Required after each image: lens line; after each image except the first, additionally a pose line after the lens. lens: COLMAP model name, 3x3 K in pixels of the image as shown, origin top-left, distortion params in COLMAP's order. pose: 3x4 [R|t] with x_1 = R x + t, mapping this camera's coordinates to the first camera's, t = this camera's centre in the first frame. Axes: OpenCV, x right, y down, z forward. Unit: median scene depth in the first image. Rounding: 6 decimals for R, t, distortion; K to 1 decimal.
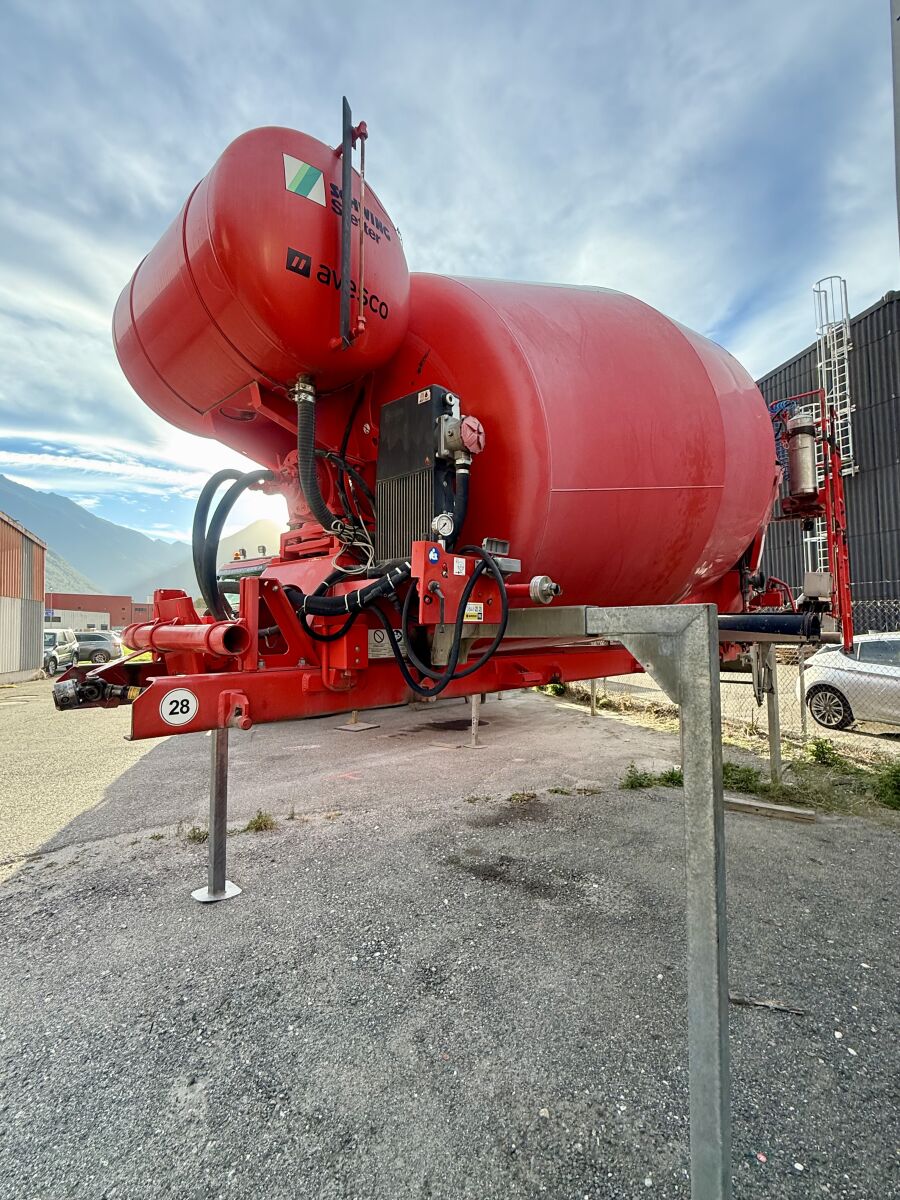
lens RADIAL K [[568.8, 0, 450.0], [0, 568.8, 600.0], [0, 0, 1]] dist [-0.000792, -0.000202]
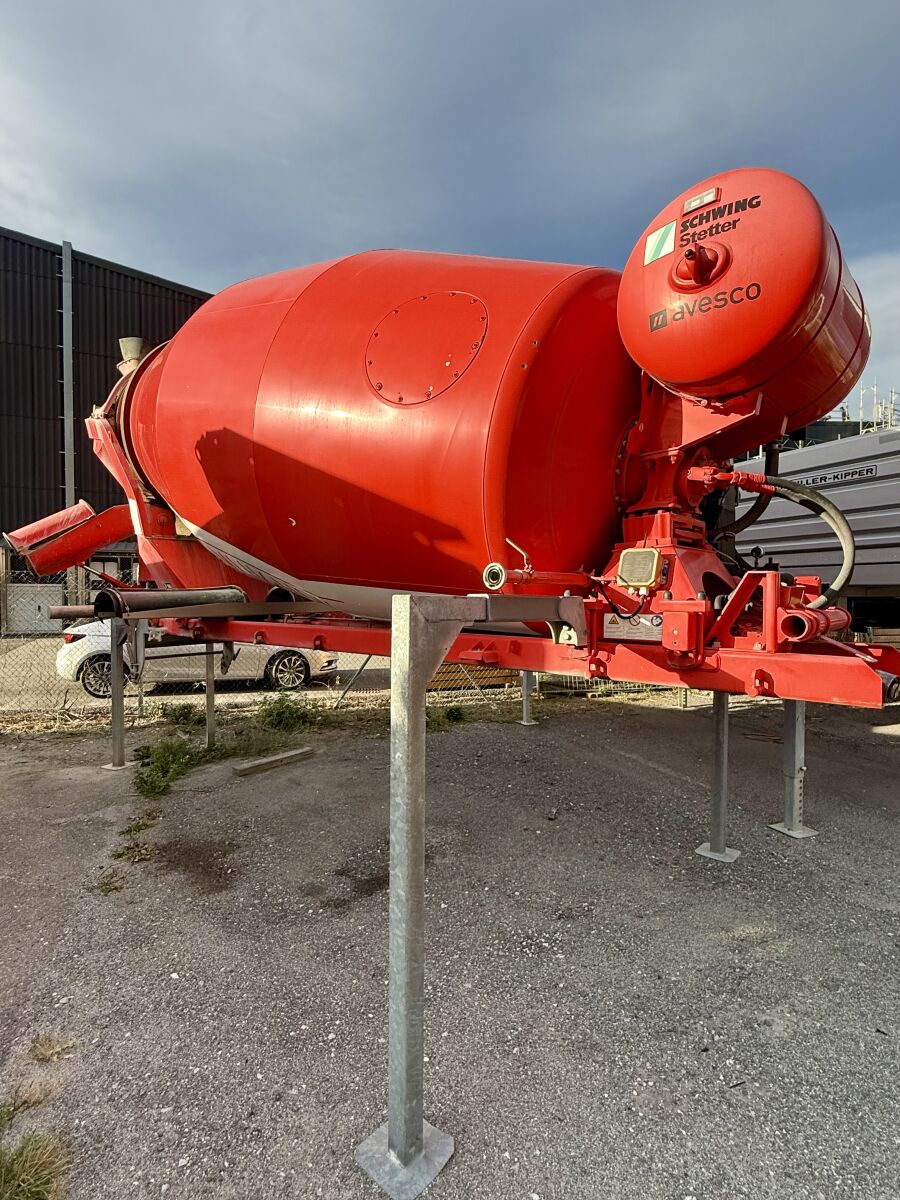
lens RADIAL K [[587.0, 0, 450.0], [0, 587.0, 600.0], [0, 0, 1]] dist [0.001762, -0.000305]
pose [[-0.039653, -0.012432, 0.999136, -0.754498], [-0.058047, 0.998263, 0.010118, 0.007953], [-0.997526, -0.057595, -0.040306, 0.815642]]
